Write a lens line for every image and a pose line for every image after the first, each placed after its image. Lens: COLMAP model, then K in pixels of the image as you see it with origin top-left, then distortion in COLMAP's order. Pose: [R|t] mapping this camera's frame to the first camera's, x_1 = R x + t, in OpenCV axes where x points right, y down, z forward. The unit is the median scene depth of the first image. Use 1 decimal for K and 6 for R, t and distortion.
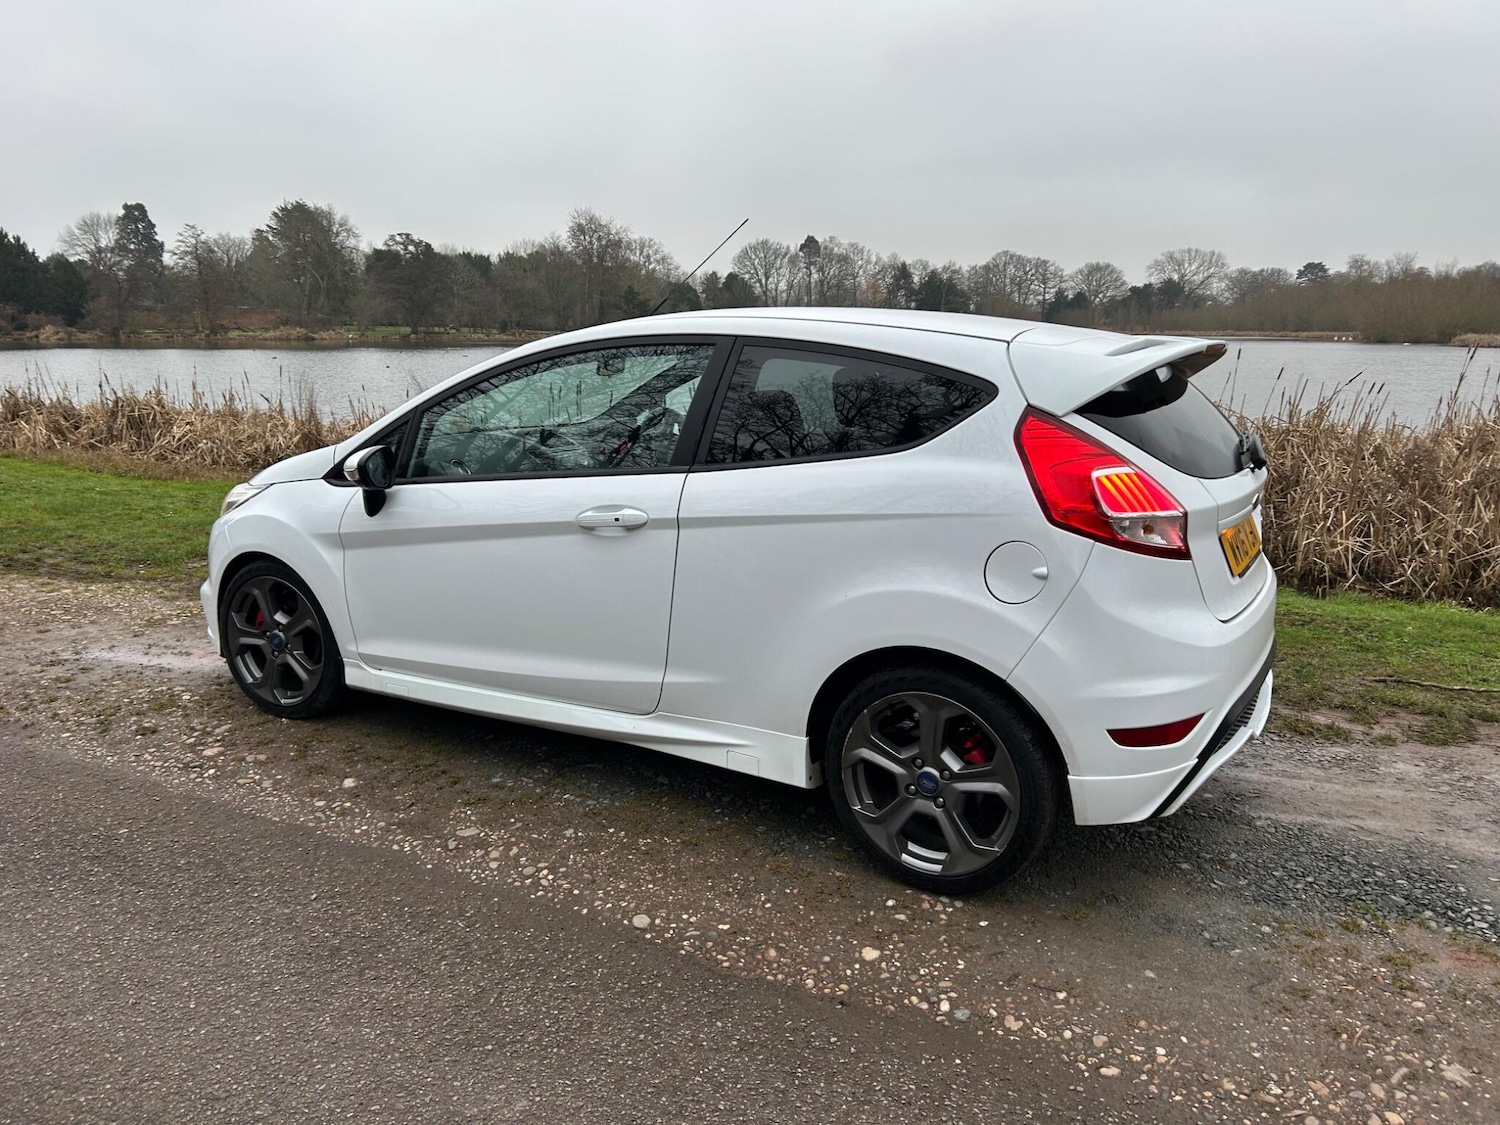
lens RADIAL K [[1135.8, 0, 758.6], [0, 1135.8, 550.1], [0, 0, 1]] dist [0.052899, -0.058695]
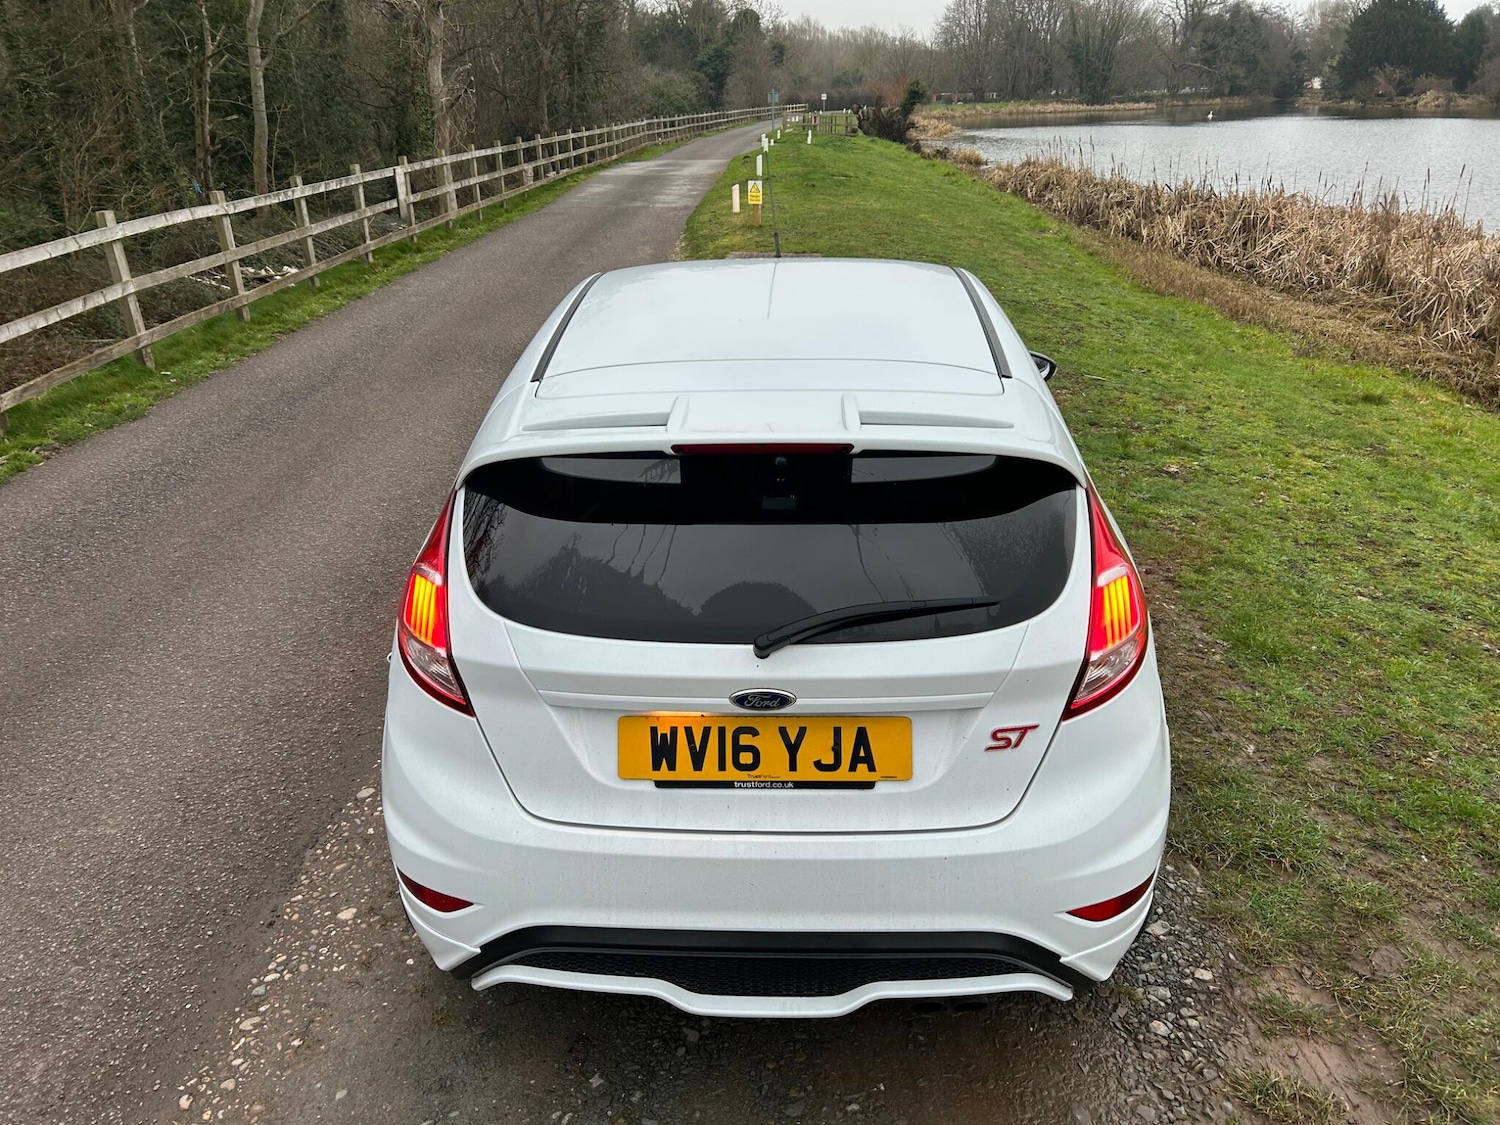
lens RADIAL K [[1133.1, 0, 745.4], [0, 1133.1, 567.0], [0, 0, 1]] dist [0.068169, -0.073249]
pose [[0.466198, 0.327745, -0.821732, 0.903679], [-0.152330, 0.944711, 0.290373, -0.286240], [0.871467, -0.010197, 0.490348, 0.672478]]
